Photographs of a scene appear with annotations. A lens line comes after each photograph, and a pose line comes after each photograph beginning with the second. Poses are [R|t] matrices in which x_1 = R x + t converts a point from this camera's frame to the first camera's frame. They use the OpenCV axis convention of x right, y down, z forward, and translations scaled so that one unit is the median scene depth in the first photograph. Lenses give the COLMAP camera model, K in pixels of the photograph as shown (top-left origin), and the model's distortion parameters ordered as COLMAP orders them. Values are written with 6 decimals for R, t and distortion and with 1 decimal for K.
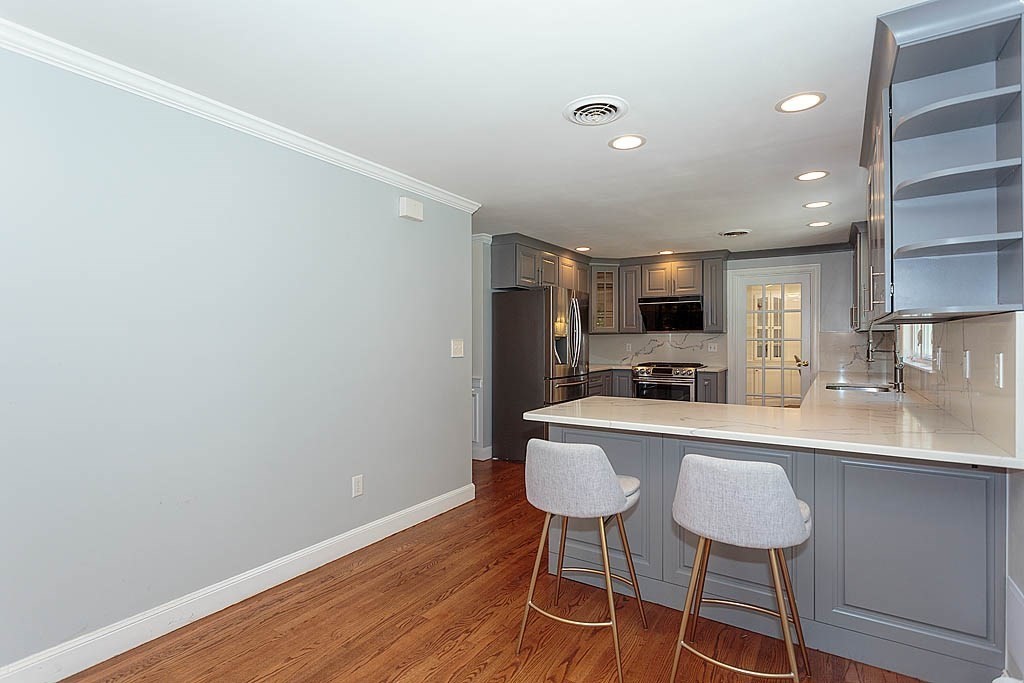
lens RADIAL K [[490.2, 0, 512.6], [0, 490.2, 338.1], [0, 0, 1]] dist [0.003513, 0.000097]
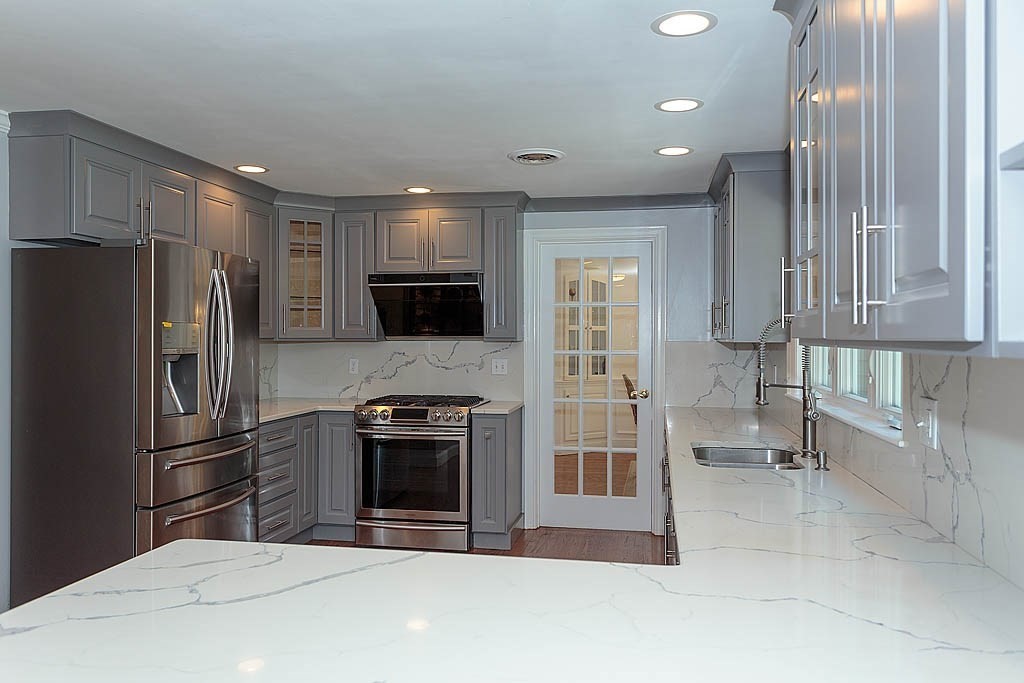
lens RADIAL K [[749.7, 0, 499.0], [0, 749.7, 340.3], [0, 0, 1]] dist [-0.000820, -0.000277]
pose [[0.930648, 0.000749, 0.365916, 0.098517], [-0.003660, 0.999967, 0.007262, -0.017919], [-0.365898, -0.008098, 0.930620, 0.213587]]
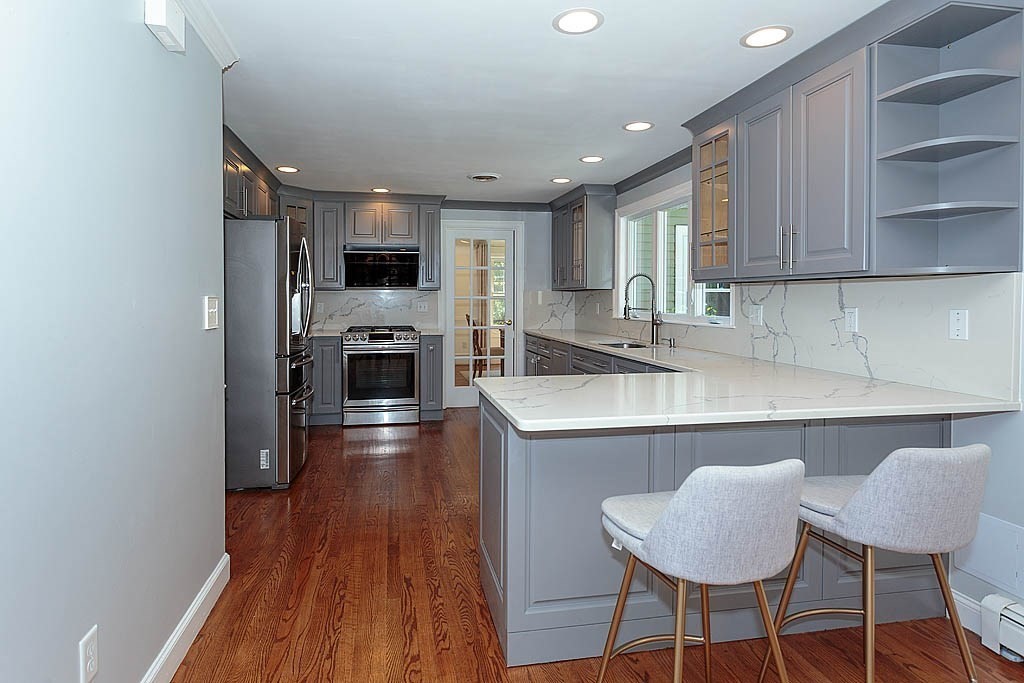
lens RADIAL K [[550.5, 0, 474.3], [0, 550.5, 305.4], [0, 0, 1]] dist [0.002701, 0.000313]
pose [[0.741974, -0.006767, 0.670395, -0.187469], [-0.004278, 0.999881, 0.014828, 0.001741], [-0.670415, -0.013870, 0.741856, 0.222834]]
